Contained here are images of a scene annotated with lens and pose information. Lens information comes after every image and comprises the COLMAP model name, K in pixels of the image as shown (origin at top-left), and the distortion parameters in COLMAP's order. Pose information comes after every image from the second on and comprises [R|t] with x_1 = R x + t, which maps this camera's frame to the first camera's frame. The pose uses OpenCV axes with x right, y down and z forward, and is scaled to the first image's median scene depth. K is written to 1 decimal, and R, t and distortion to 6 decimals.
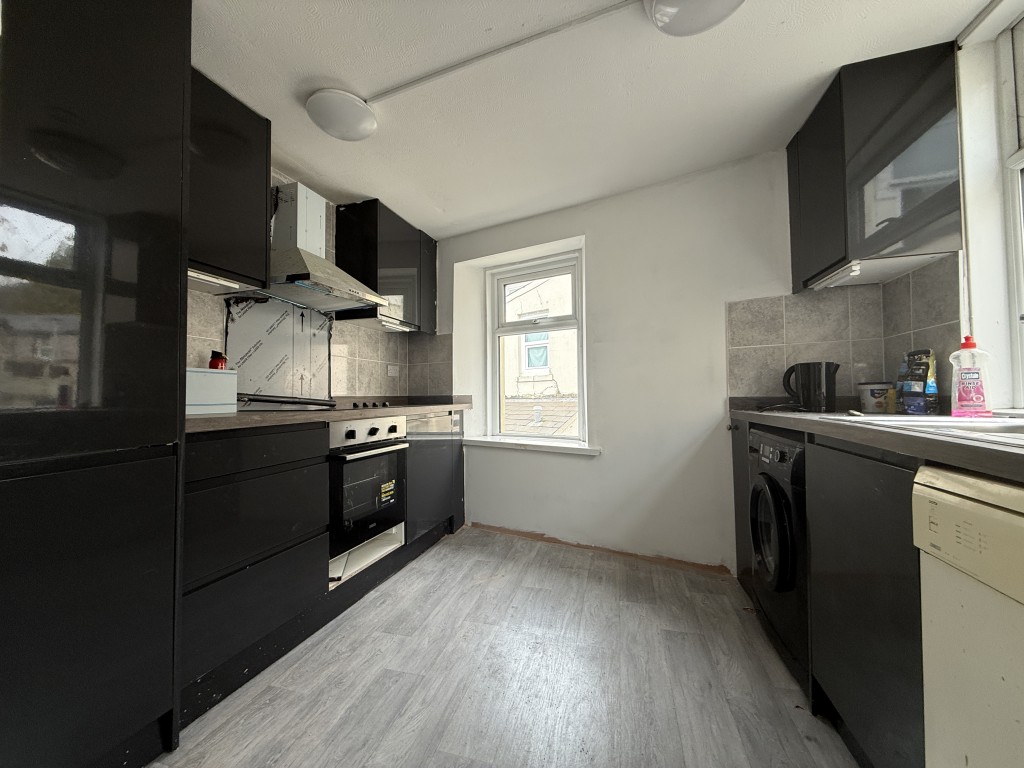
lens RADIAL K [[411.8, 0, 511.6], [0, 411.8, 383.8], [0, 0, 1]] dist [-0.000887, 0.000006]
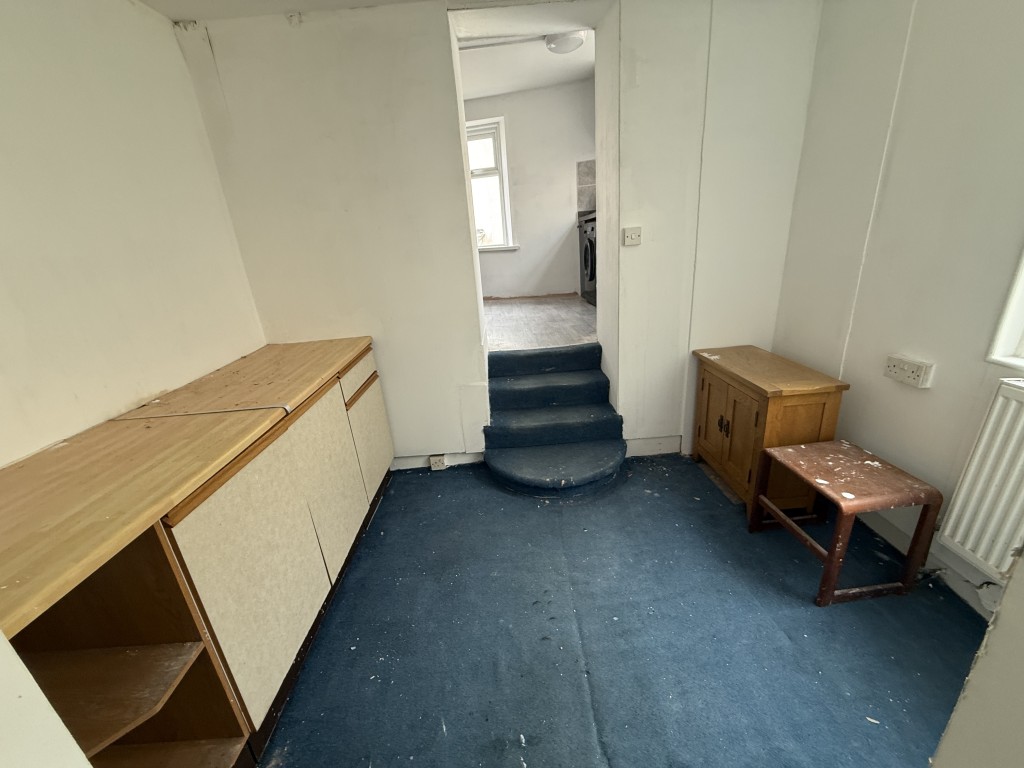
lens RADIAL K [[411.8, 0, 511.9], [0, 411.8, 388.0], [0, 0, 1]] dist [-0.000887, 0.000006]
pose [[0.949656, -0.162001, 0.268159, -0.516961], [0.055663, 0.929560, 0.364444, 0.083359], [-0.308310, -0.331170, 0.891780, -1.098459]]
